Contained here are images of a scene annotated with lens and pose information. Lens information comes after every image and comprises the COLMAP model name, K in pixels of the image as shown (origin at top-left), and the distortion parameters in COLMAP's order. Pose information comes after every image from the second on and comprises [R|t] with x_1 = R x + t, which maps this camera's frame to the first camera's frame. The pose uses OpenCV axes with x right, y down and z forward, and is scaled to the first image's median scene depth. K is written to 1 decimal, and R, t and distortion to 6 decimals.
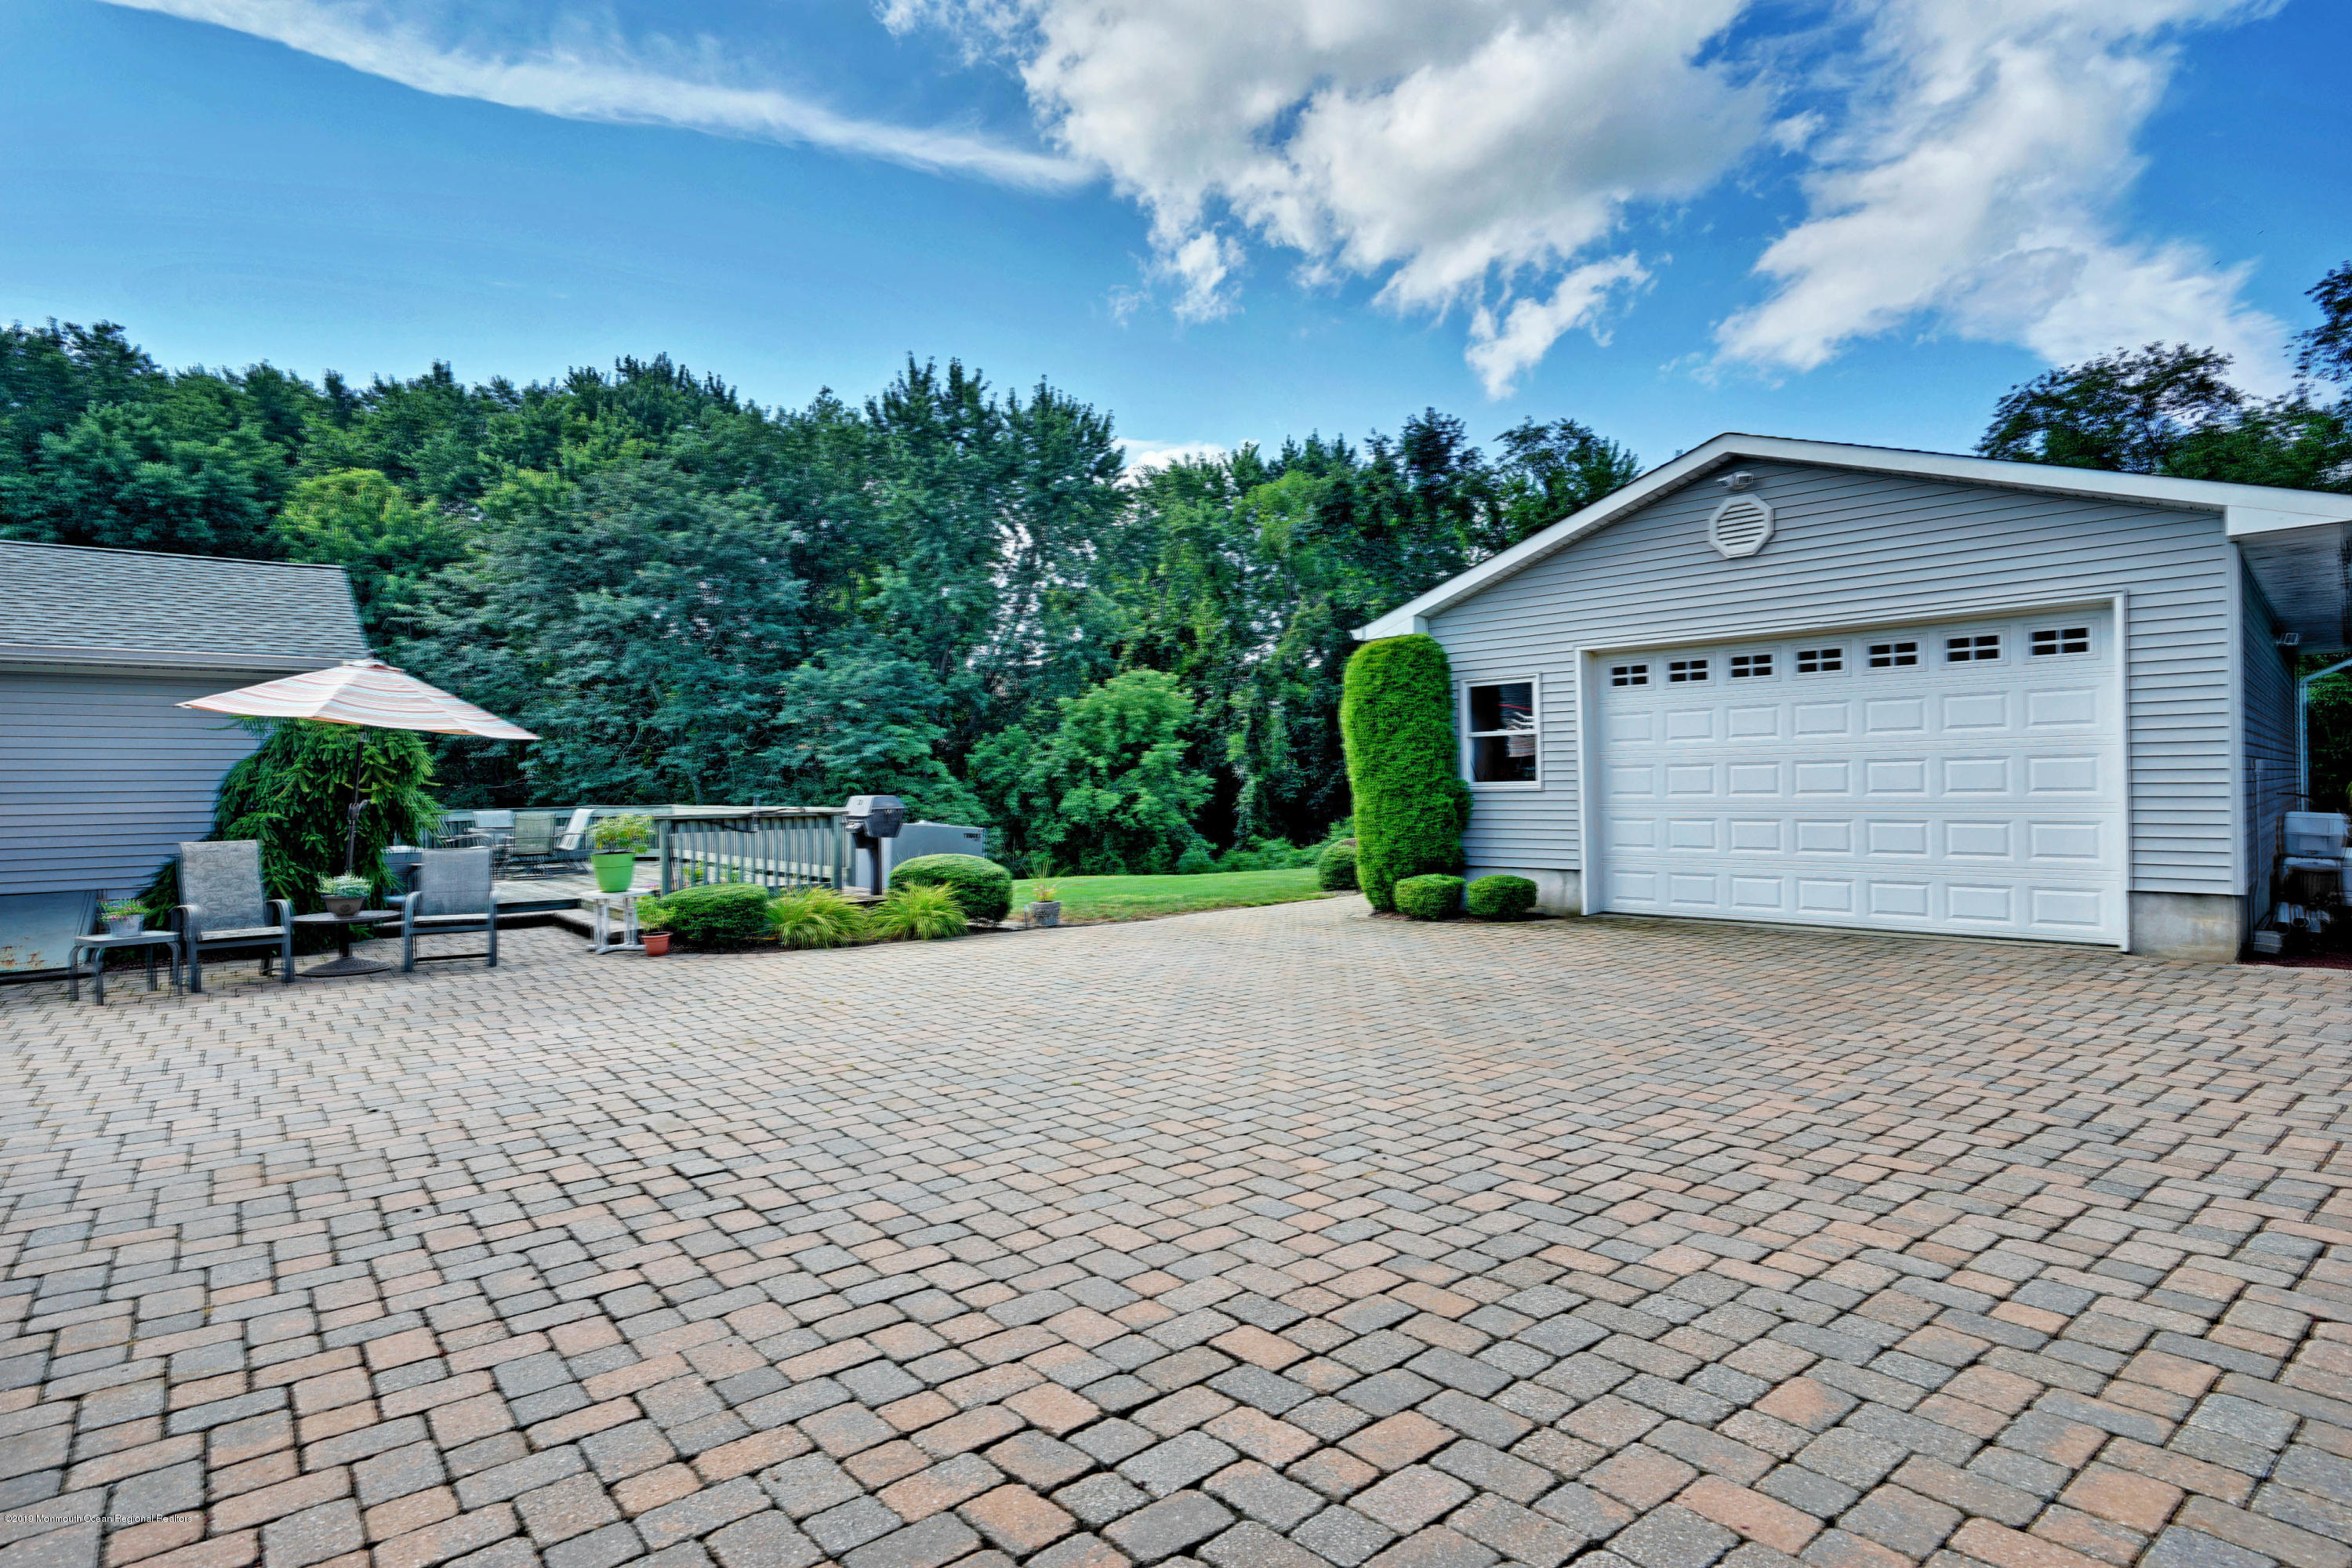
lens RADIAL K [[1221.4, 0, 1189.1], [0, 1221.4, 767.5], [0, 0, 1]] dist [-0.016314, -0.001902]
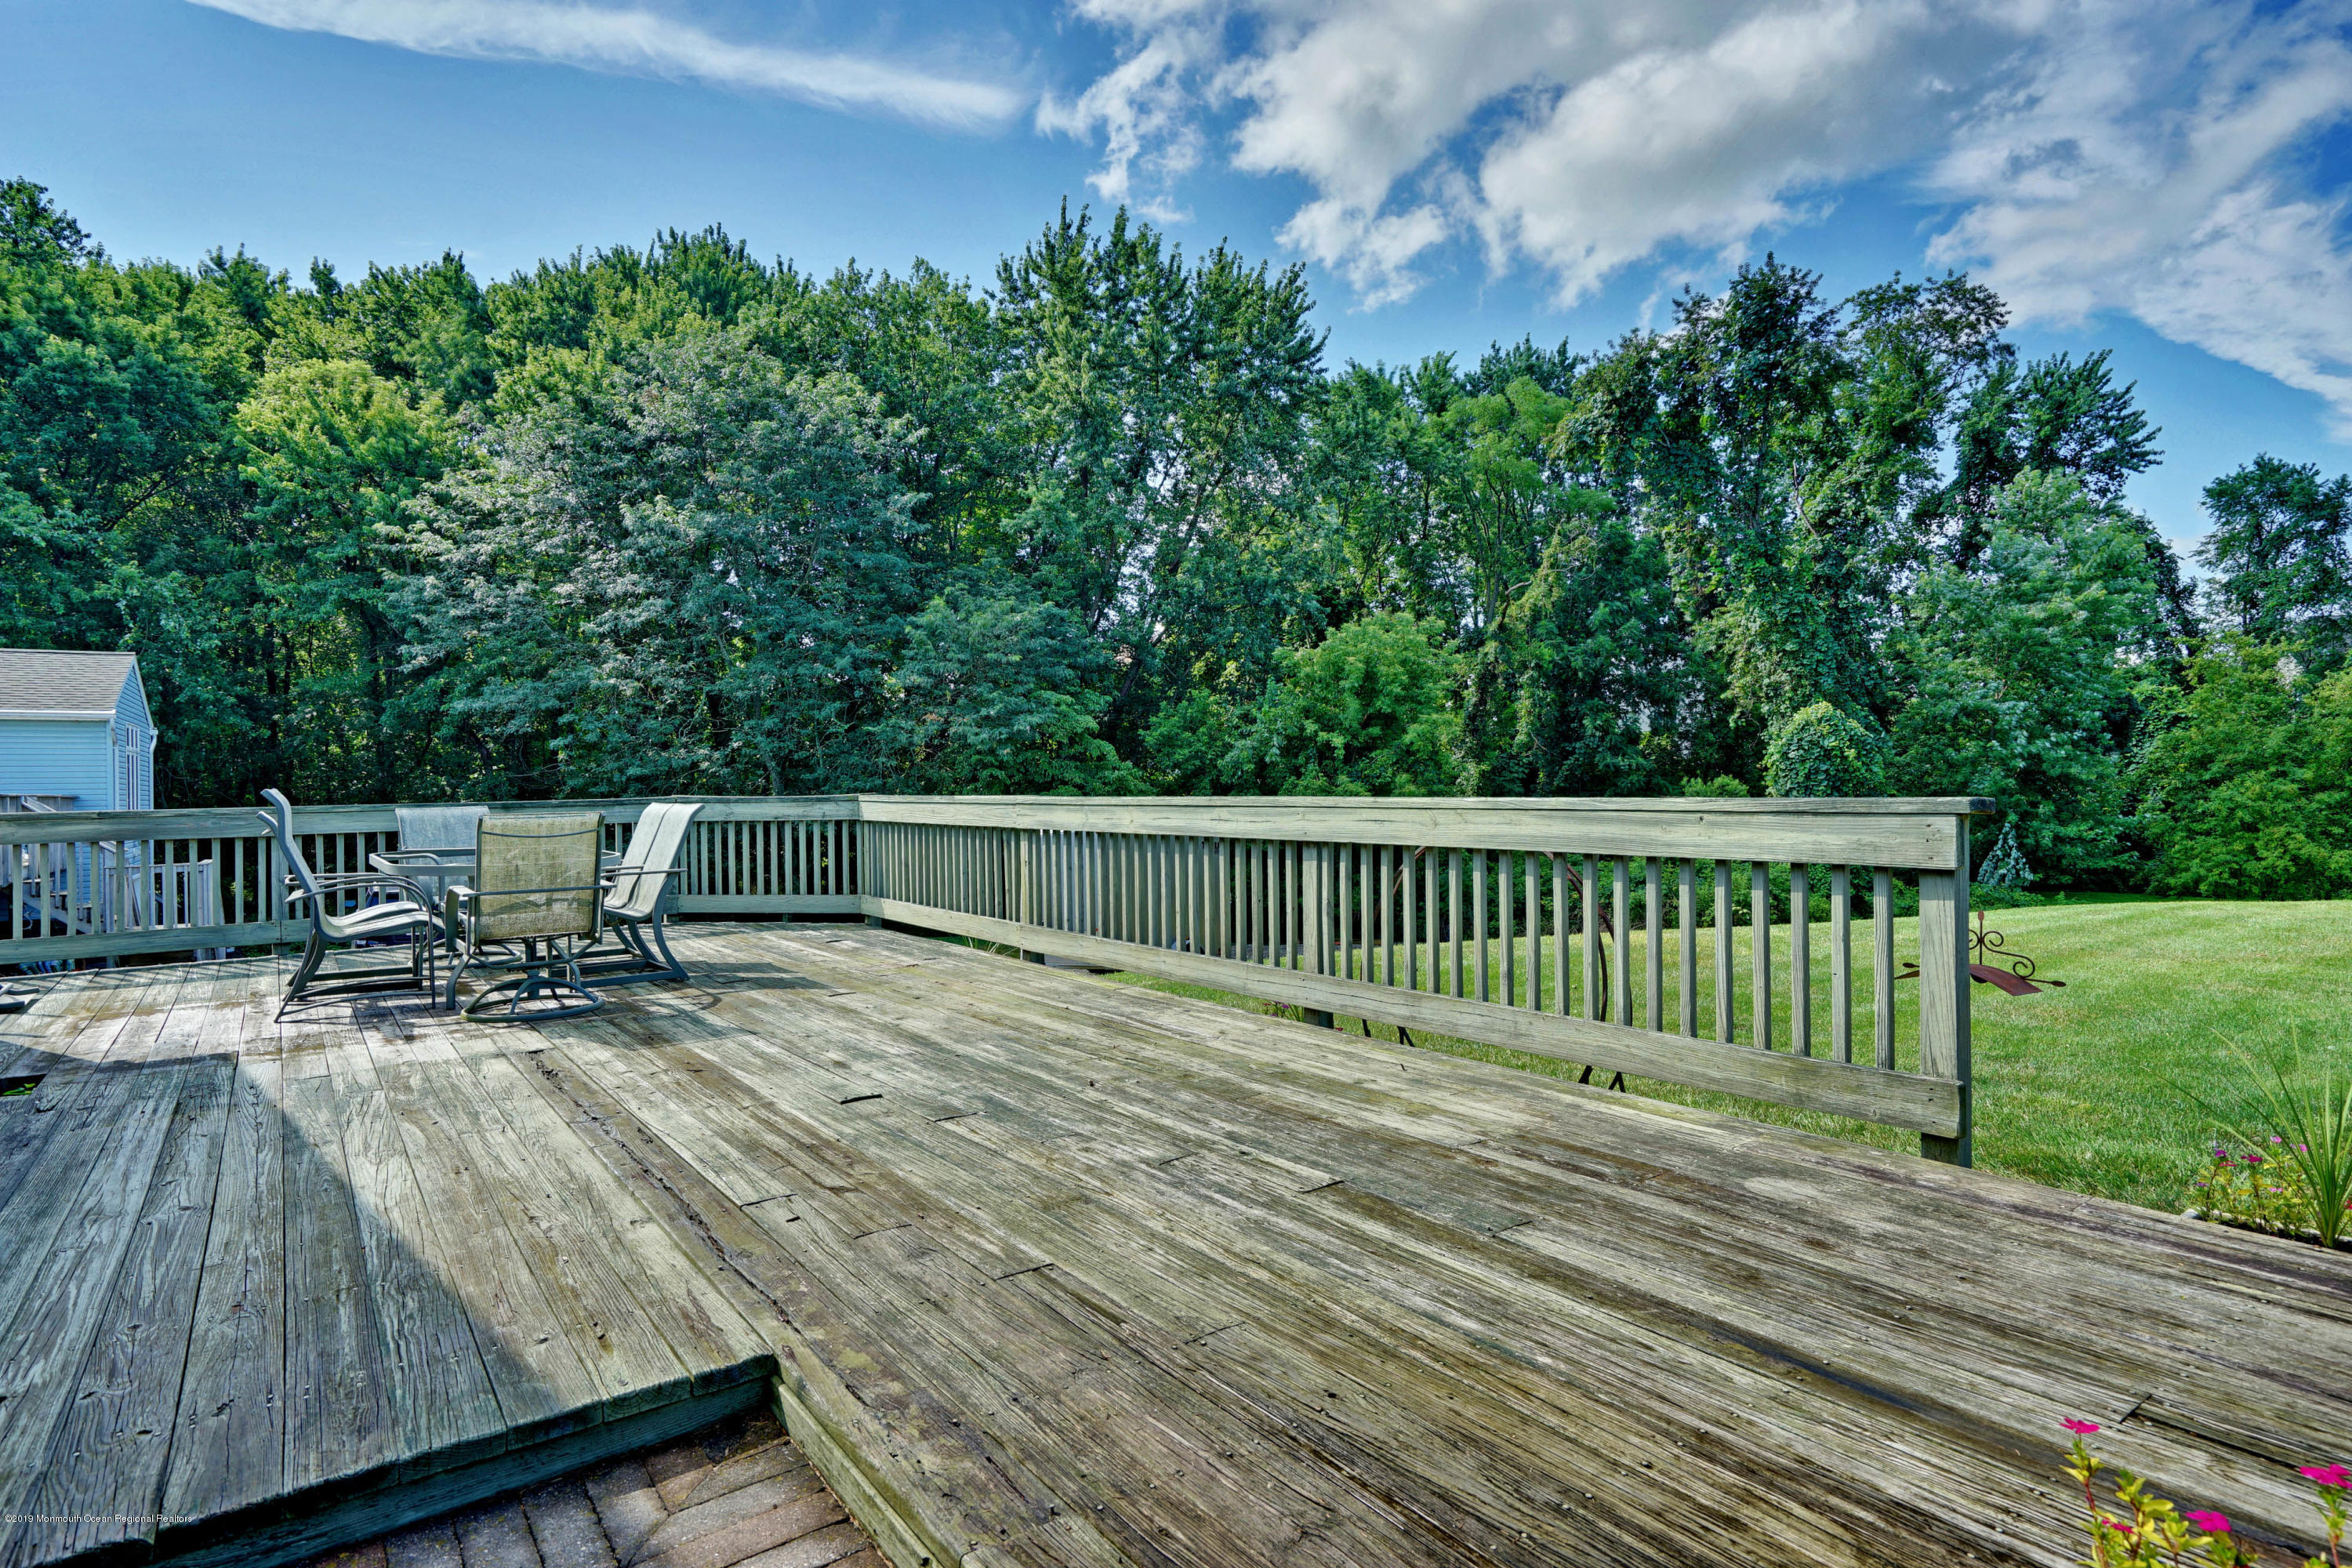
lens RADIAL K [[1221.4, 0, 1171.8], [0, 1221.4, 792.4], [0, 0, 1]] dist [-0.016314, -0.001902]
pose [[0.999323, 0.001635, -0.036751, -0.141700], [-0.000717, 0.999688, 0.024973, 0.008693], [0.036780, -0.024929, 0.999012, 0.269291]]
